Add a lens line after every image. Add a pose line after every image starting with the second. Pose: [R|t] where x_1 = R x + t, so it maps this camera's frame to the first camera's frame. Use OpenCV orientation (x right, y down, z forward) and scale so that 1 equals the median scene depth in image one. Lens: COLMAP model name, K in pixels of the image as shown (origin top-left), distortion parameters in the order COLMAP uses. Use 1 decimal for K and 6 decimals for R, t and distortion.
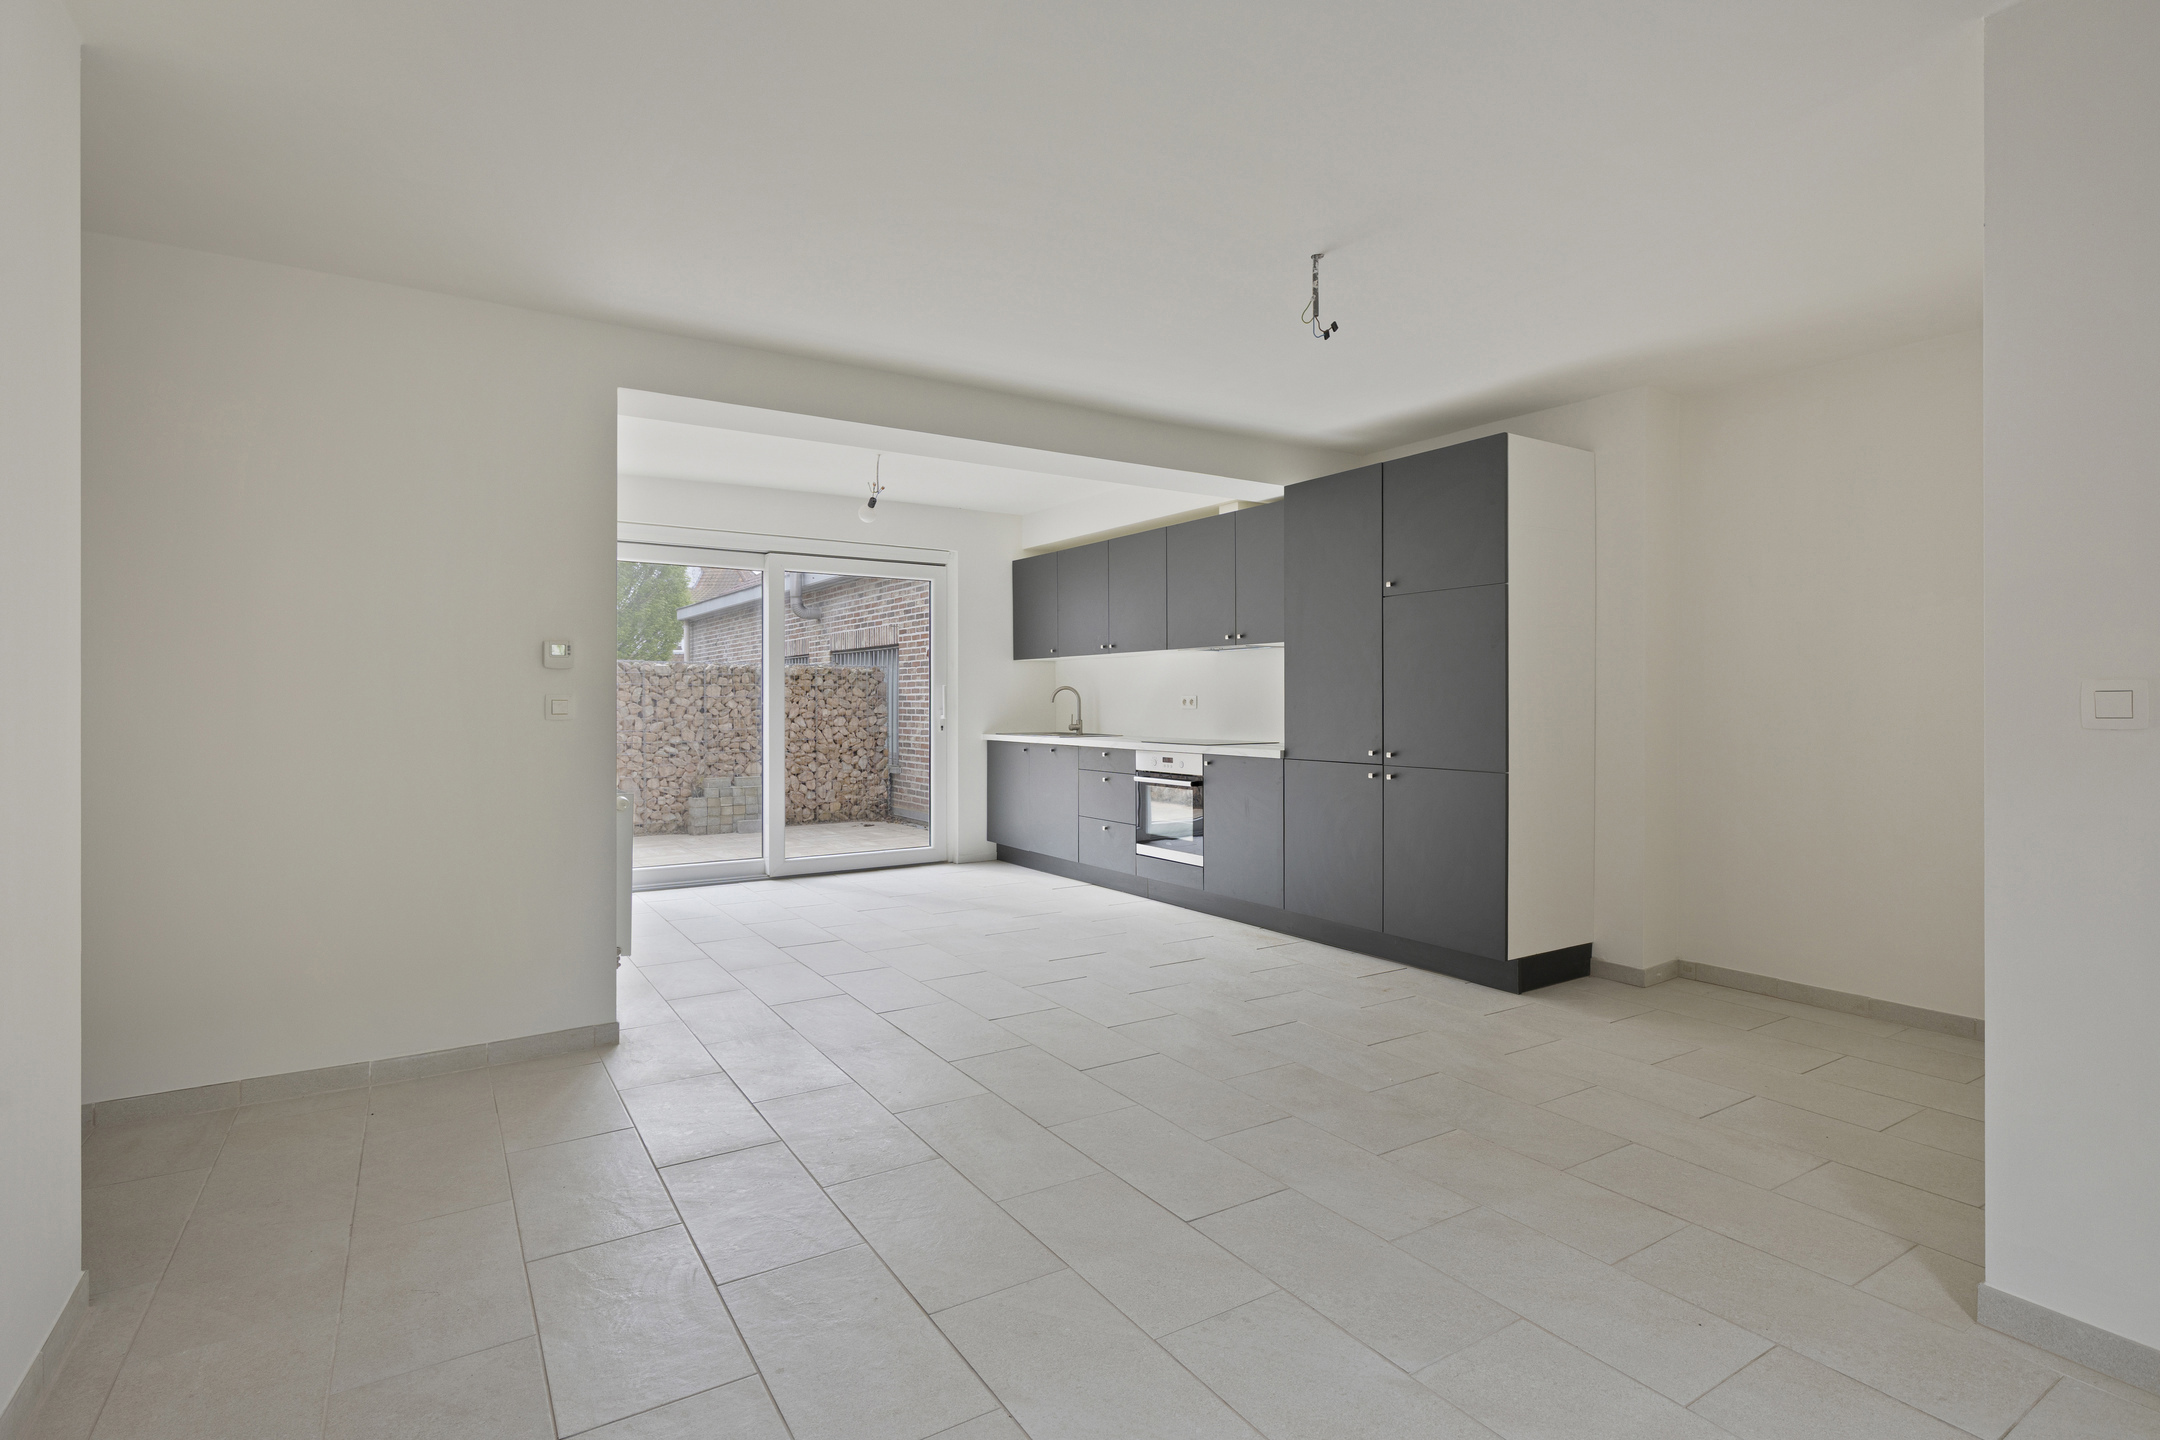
lens RADIAL K [[1048.3, 0, 1085.2], [0, 1048.3, 709.2], [0, 0, 1]] dist [-0.005220, 0.000133]
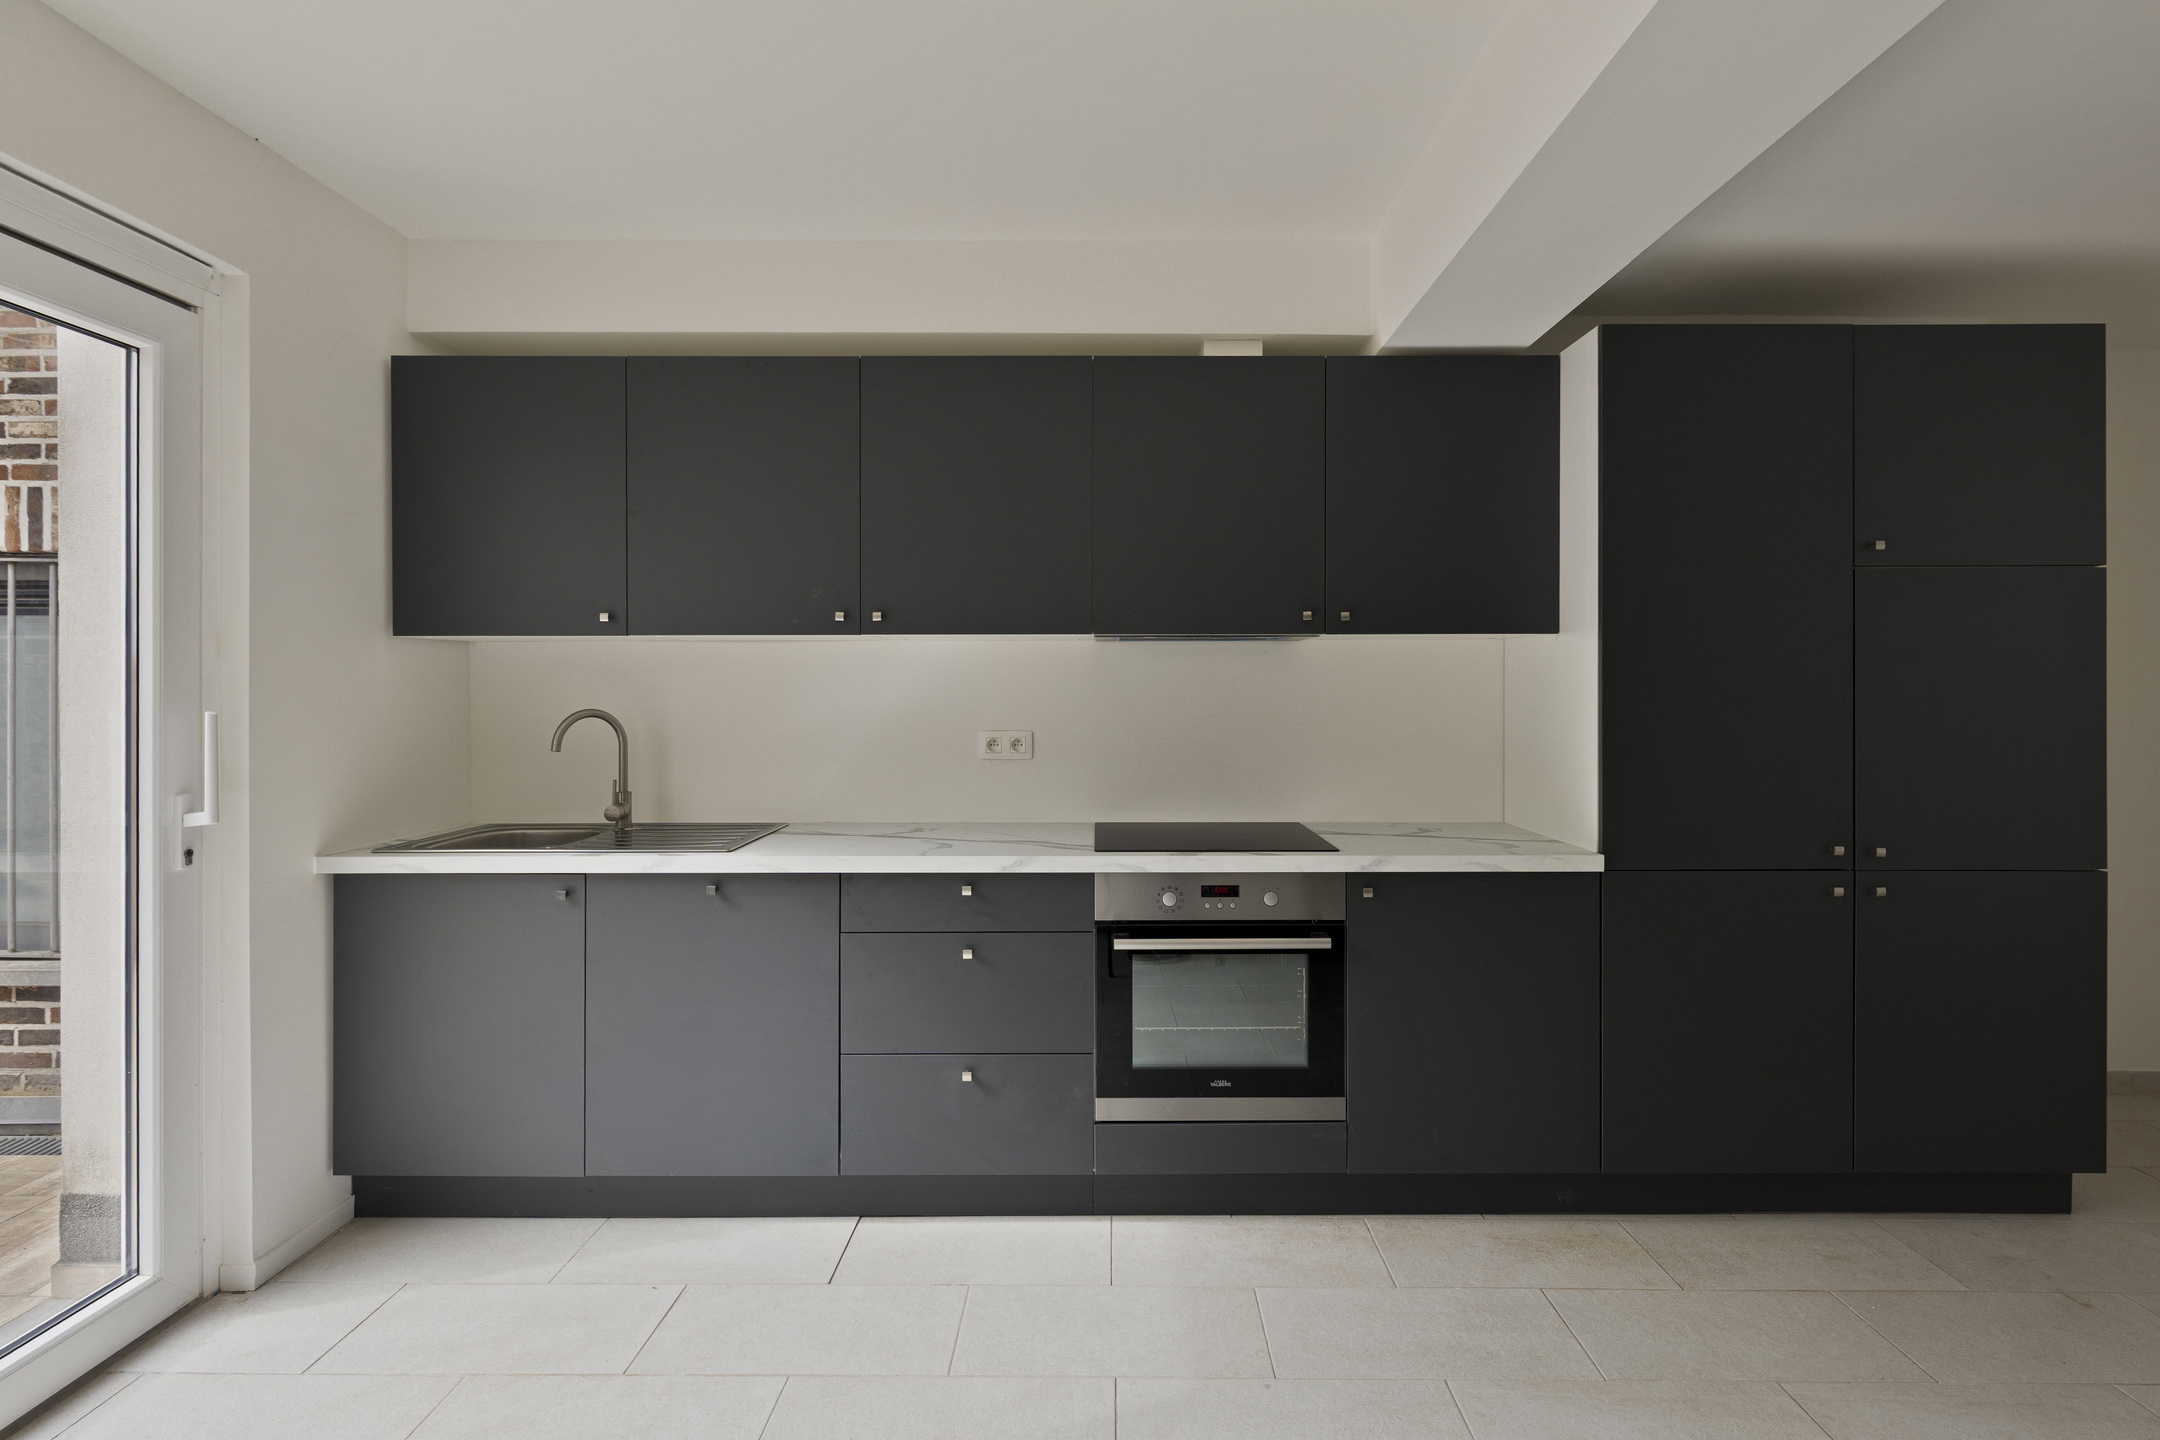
lens RADIAL K [[1048.3, 0, 1078.5], [0, 1048.3, 712.8], [0, 0, 1]] dist [-0.005220, 0.000133]
pose [[0.545276, -0.014275, 0.838135, -0.246145], [0.008085, 0.999898, 0.011770, -0.024157], [-0.838217, 0.000358, 0.545336, 0.635429]]
